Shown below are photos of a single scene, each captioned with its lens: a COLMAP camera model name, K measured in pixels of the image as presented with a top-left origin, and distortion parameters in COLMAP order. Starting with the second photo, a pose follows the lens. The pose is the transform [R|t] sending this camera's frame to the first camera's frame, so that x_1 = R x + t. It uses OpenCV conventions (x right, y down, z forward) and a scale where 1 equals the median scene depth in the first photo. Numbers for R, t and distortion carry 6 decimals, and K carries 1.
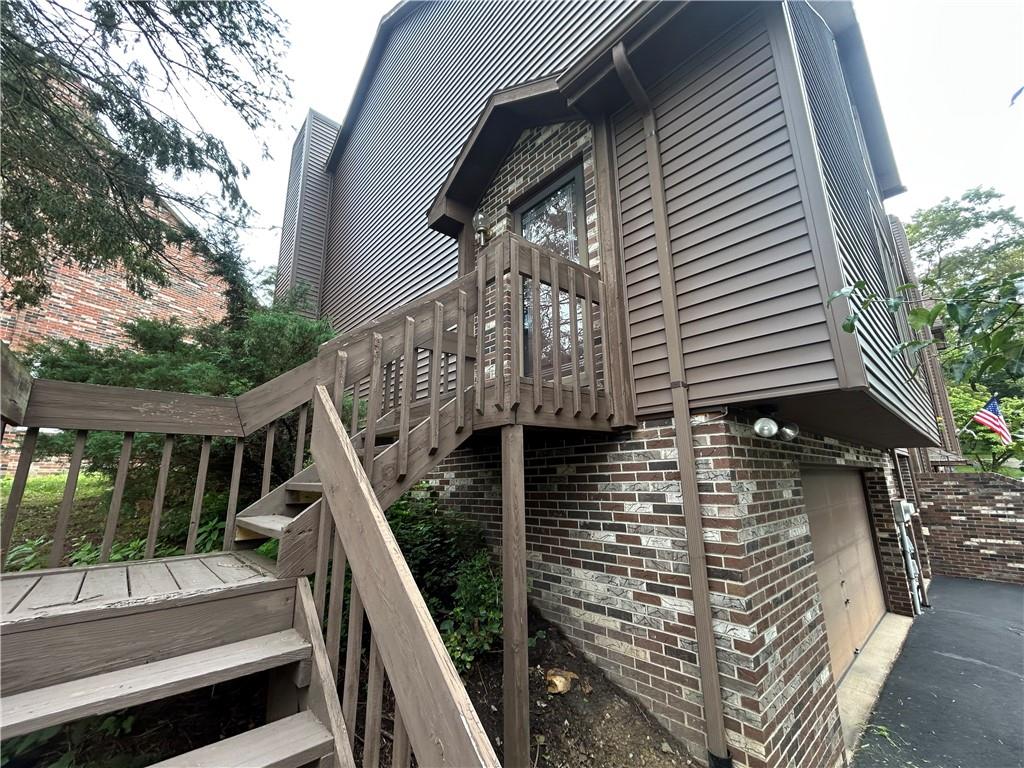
lens RADIAL K [[414.2, 0, 511.2], [0, 414.2, 385.3], [0, 0, 1]] dist [-0.000194, 0.000706]
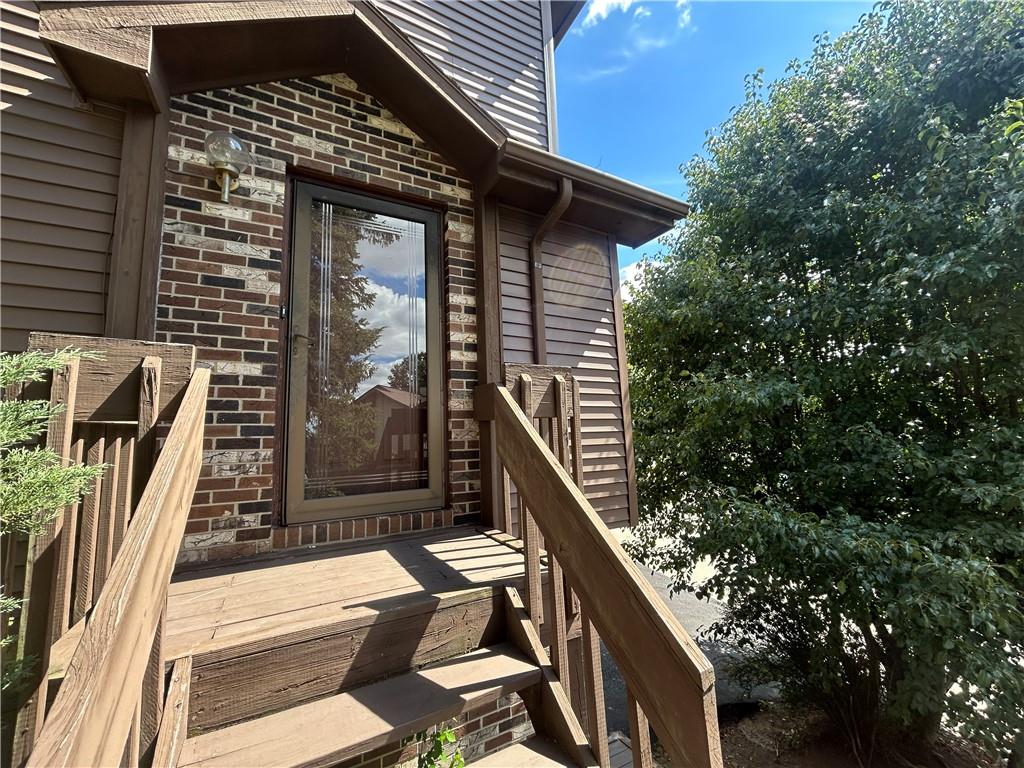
lens RADIAL K [[414.2, 0, 511.2], [0, 414.2, 385.3], [0, 0, 1]] dist [-0.000194, 0.000706]
pose [[0.242353, 0.132944, 0.961036, -0.649307], [-0.182294, 0.979164, -0.089481, -0.207729], [-0.952908, -0.153505, 0.261539, 0.757570]]
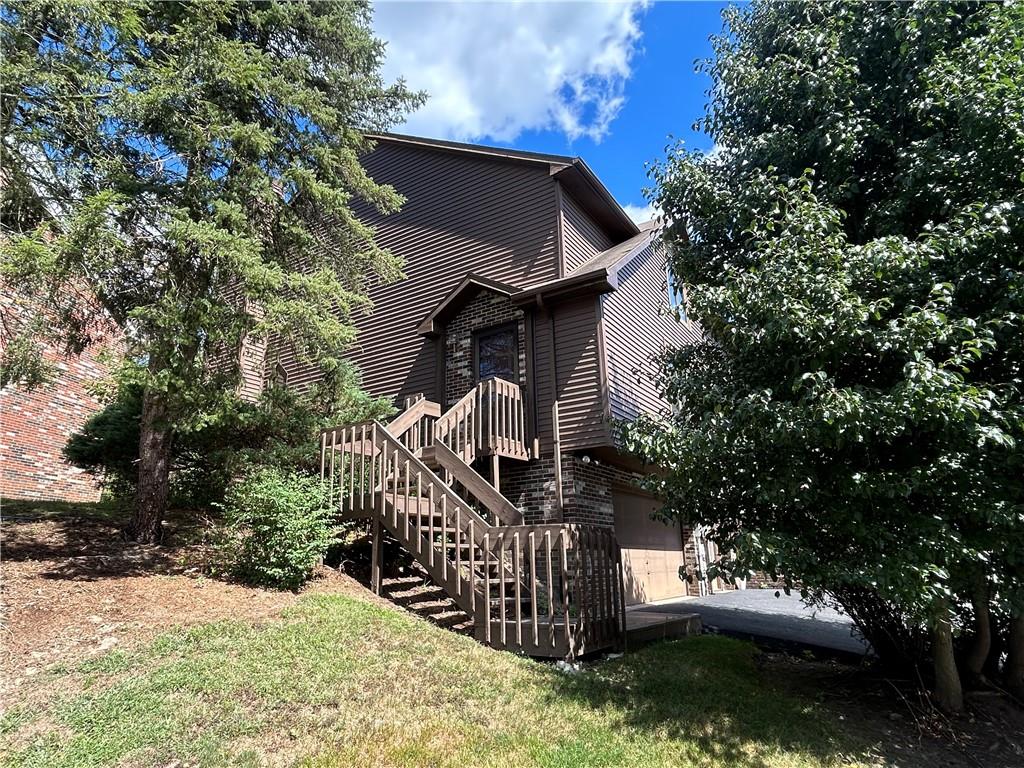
lens RADIAL K [[605.7, 0, 512.0], [0, 605.7, 384.0], [0, 0, 1]] dist [0.005801, 0.002724]
pose [[0.963493, 0.065653, 0.259559, -0.709103], [-0.047603, 0.996029, -0.075230, -0.052681], [-0.263468, 0.060128, 0.962793, -2.122420]]
